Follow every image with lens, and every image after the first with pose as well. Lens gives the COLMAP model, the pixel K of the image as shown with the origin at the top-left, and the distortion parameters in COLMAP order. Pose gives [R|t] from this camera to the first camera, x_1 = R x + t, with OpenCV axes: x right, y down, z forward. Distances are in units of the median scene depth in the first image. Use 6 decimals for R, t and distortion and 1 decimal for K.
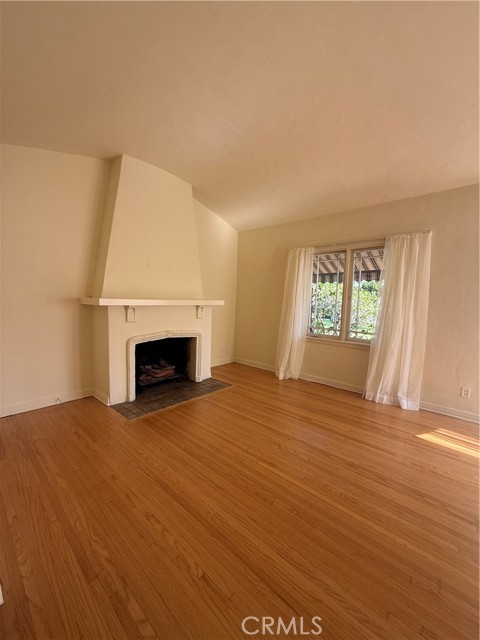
lens RADIAL K [[254.2, 0, 240.7], [0, 254.2, 319.4], [0, 0, 1]] dist [-0.005442, 0.001154]
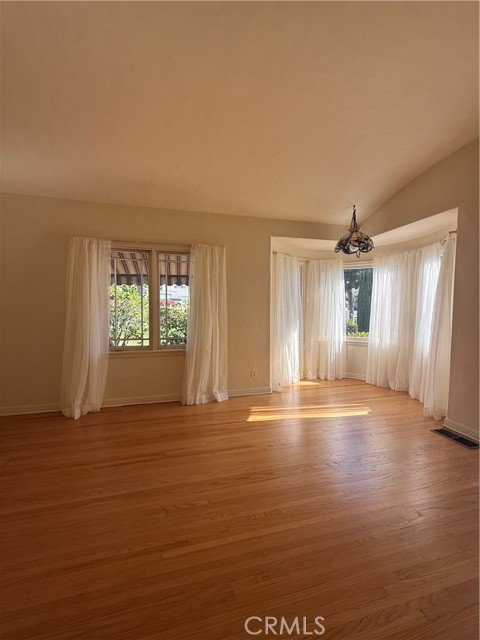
lens RADIAL K [[254.2, 0, 242.7], [0, 254.2, 316.9], [0, 0, 1]] dist [-0.005442, 0.001154]
pose [[0.556742, -0.056219, 0.828781, -0.187401], [0.077184, 0.996892, 0.015773, -0.026275], [-0.827092, 0.055187, 0.559350, 0.252062]]
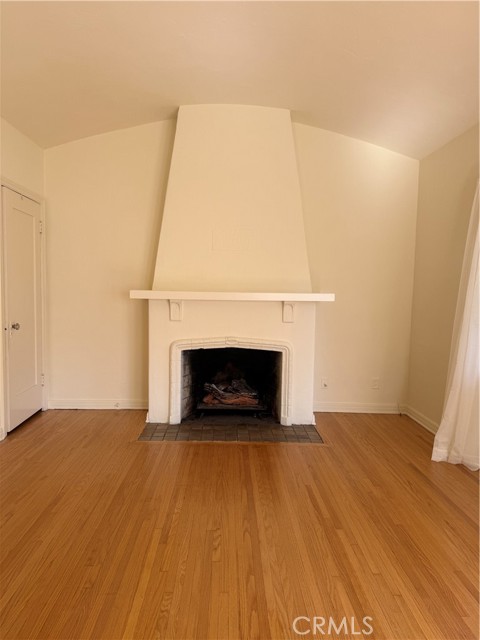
lens RADIAL K [[455.6, 0, 243.8], [0, 455.6, 319.9], [0, 0, 1]] dist [0.023557, -0.011810]
pose [[0.684685, 0.041003, -0.727685, 0.633678], [-0.059151, 0.998249, 0.000593, -0.004448], [0.726435, 0.042637, 0.685912, 0.179275]]
